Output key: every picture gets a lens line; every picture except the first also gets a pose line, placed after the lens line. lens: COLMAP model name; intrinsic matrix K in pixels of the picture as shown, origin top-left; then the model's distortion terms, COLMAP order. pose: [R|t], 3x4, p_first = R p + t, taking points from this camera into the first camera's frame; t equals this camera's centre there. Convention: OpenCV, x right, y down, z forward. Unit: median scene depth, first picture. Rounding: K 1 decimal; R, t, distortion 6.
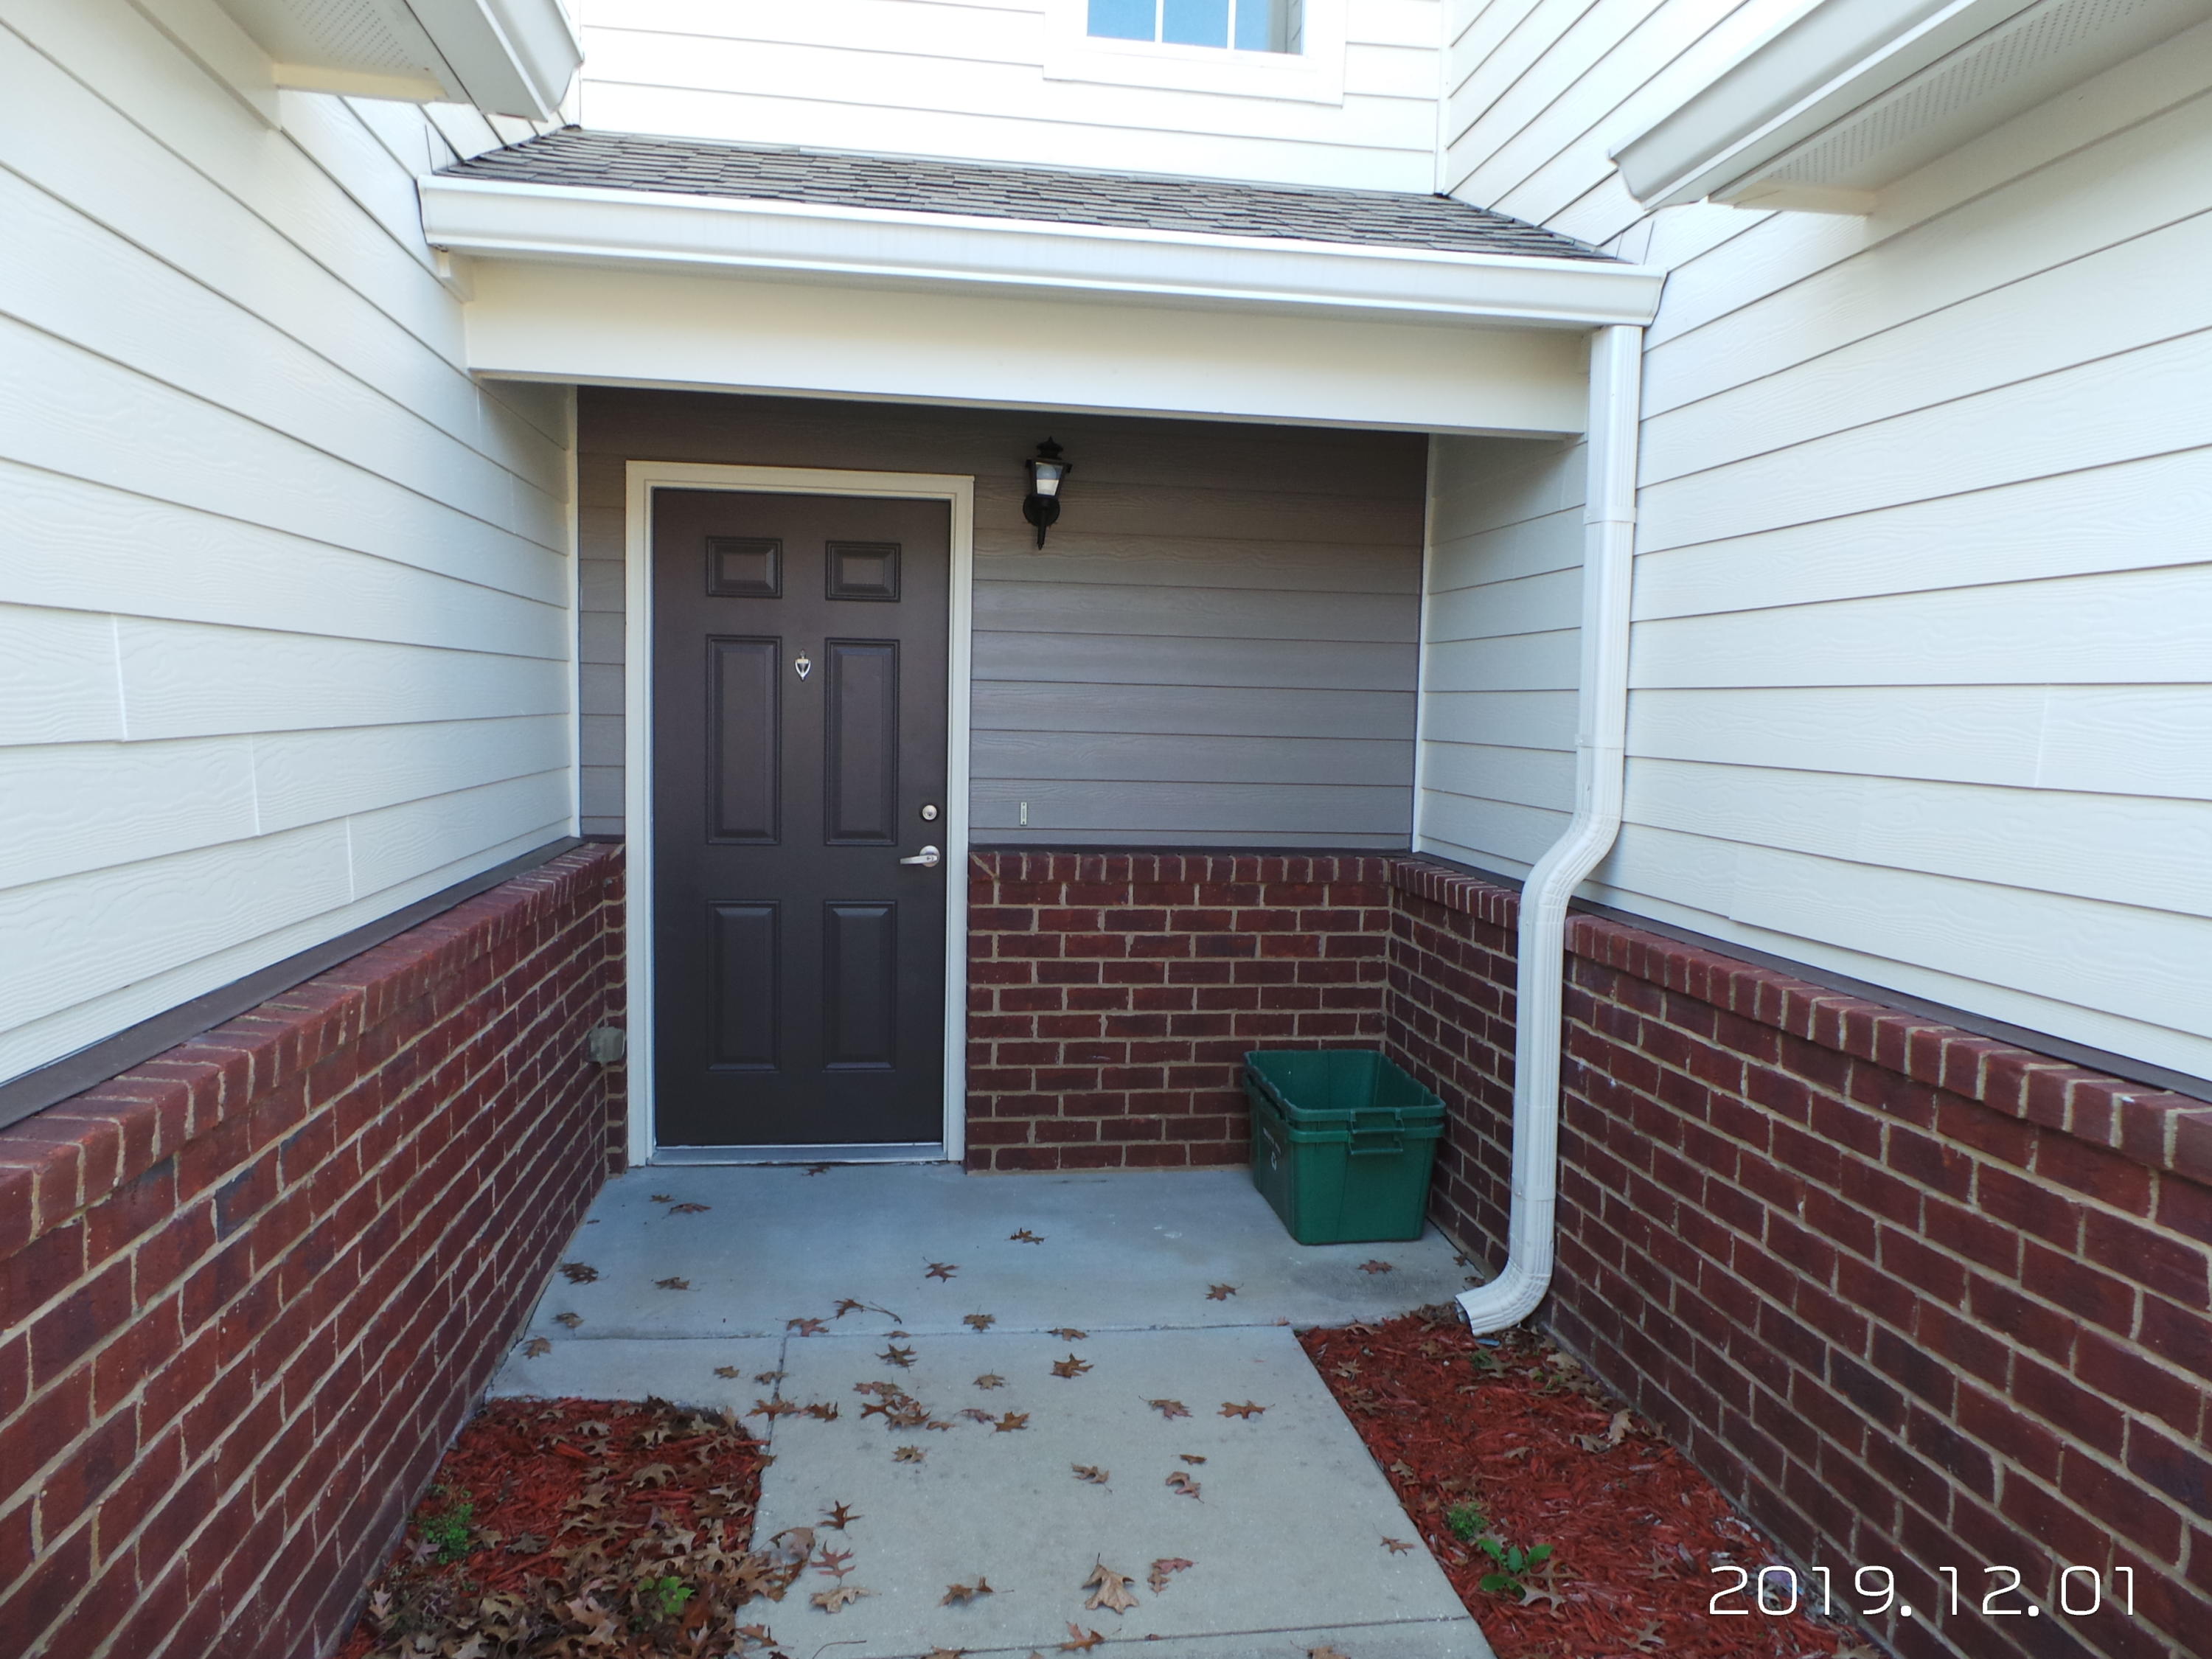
lens RADIAL K [[1520.5, 0, 1112.2], [0, 1520.5, 829.3], [0, 0, 1]] dist [-0.016808, -0.004983]
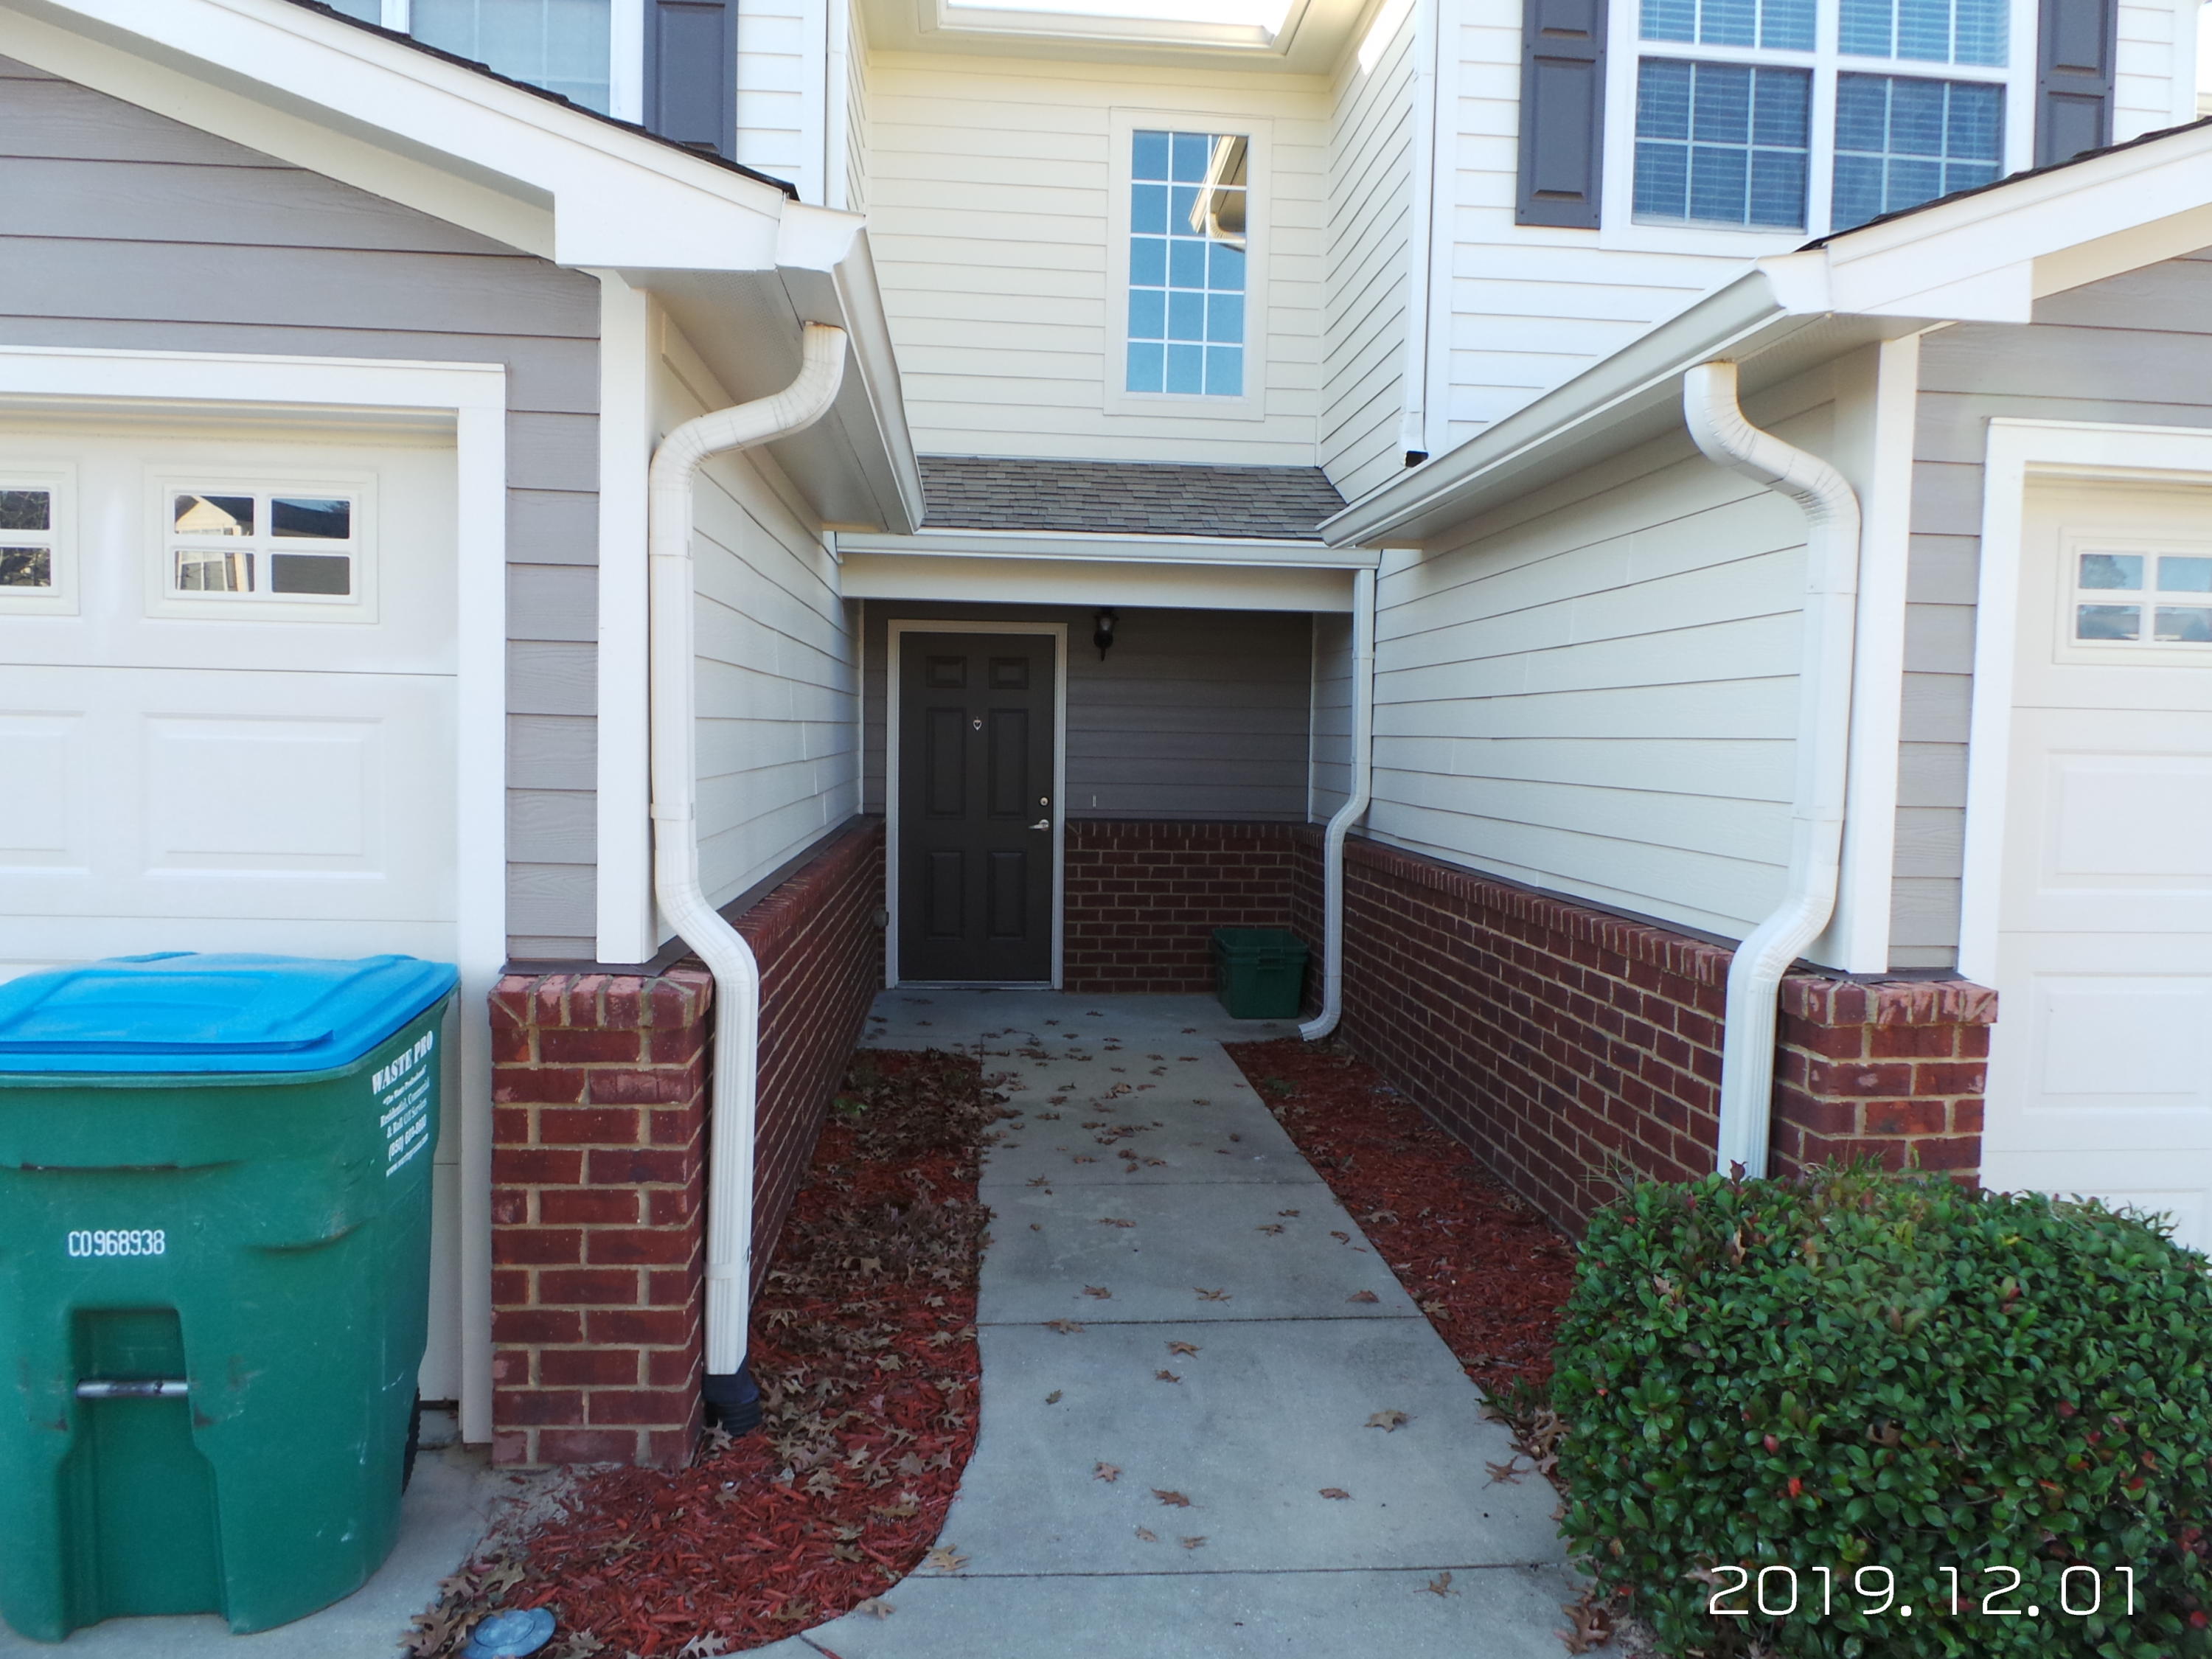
lens RADIAL K [[1520.5, 0, 1112.2], [0, 1520.5, 829.3], [0, 0, 1]] dist [-0.016808, -0.004983]
pose [[0.998204, -0.003359, -0.059809, 0.075957], [0.002264, 0.999829, -0.018376, 0.058422], [0.059860, 0.018208, 0.998041, -0.869782]]
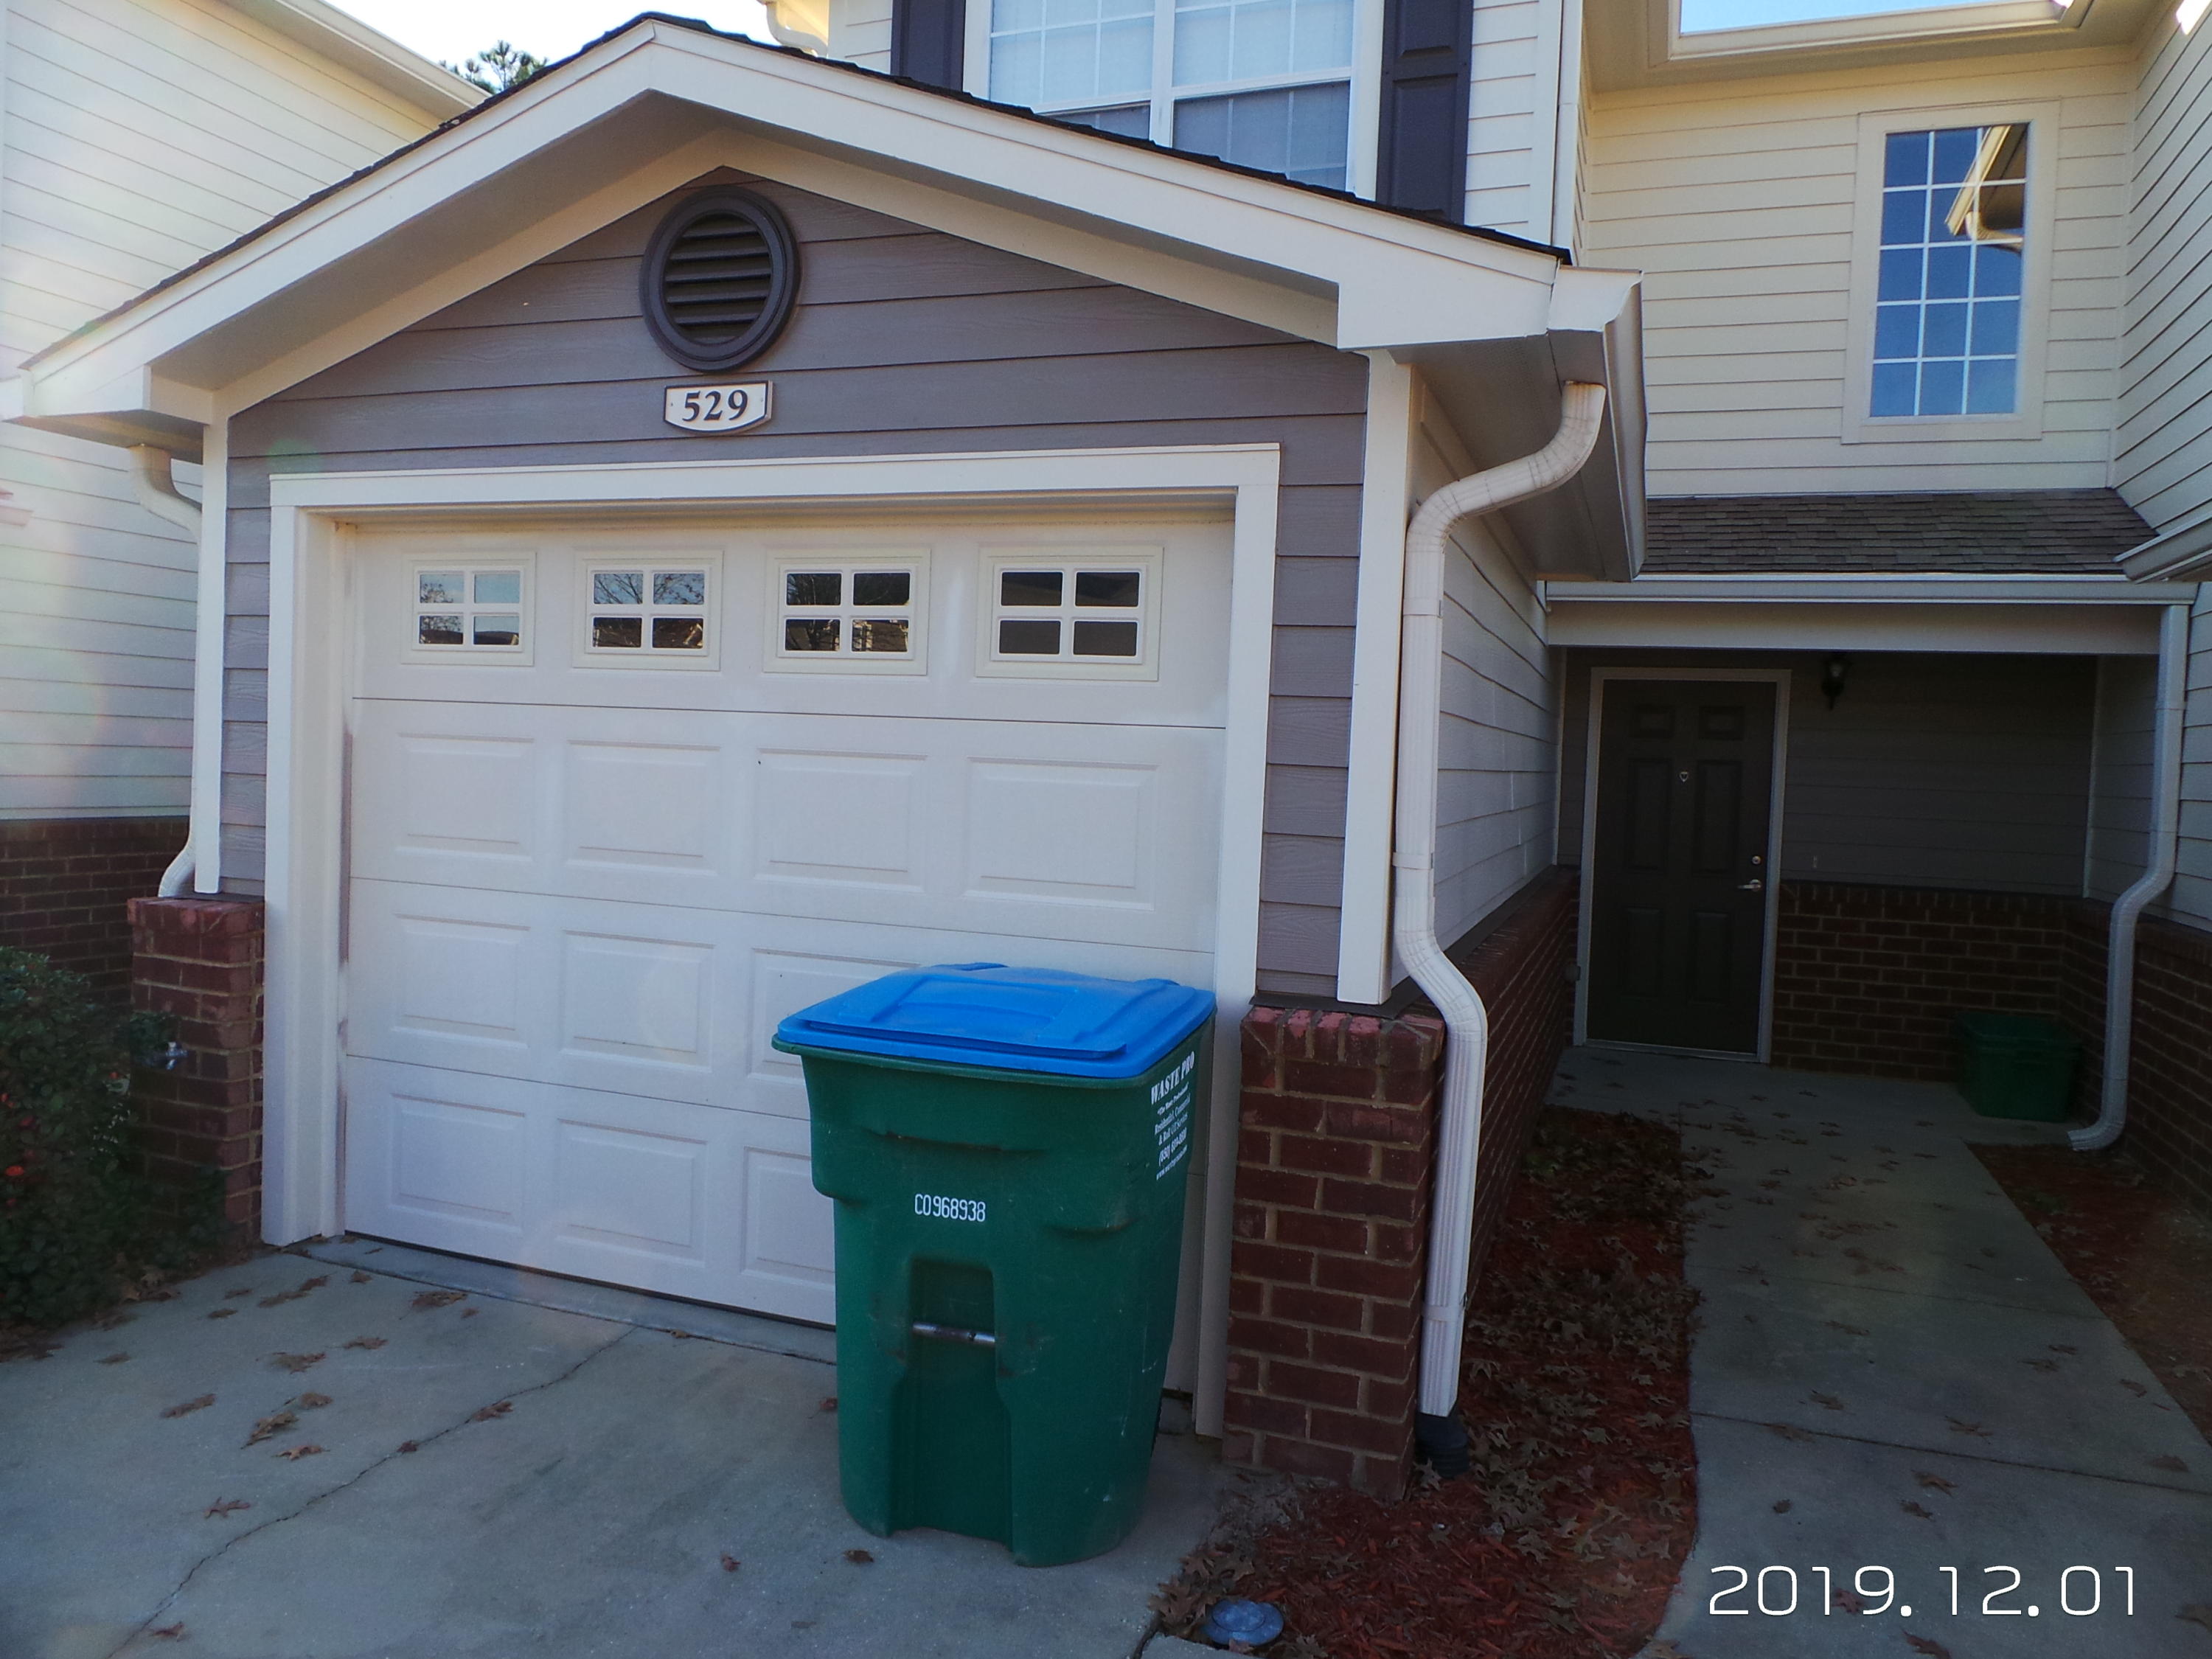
lens RADIAL K [[1520.5, 0, 1112.2], [0, 1520.5, 829.3], [0, 0, 1]] dist [-0.016808, -0.004983]
pose [[0.881172, 0.028719, -0.471923, 0.048650], [-0.051945, 0.997991, -0.036259, 0.055864], [0.469934, 0.056464, 0.880894, -0.891445]]
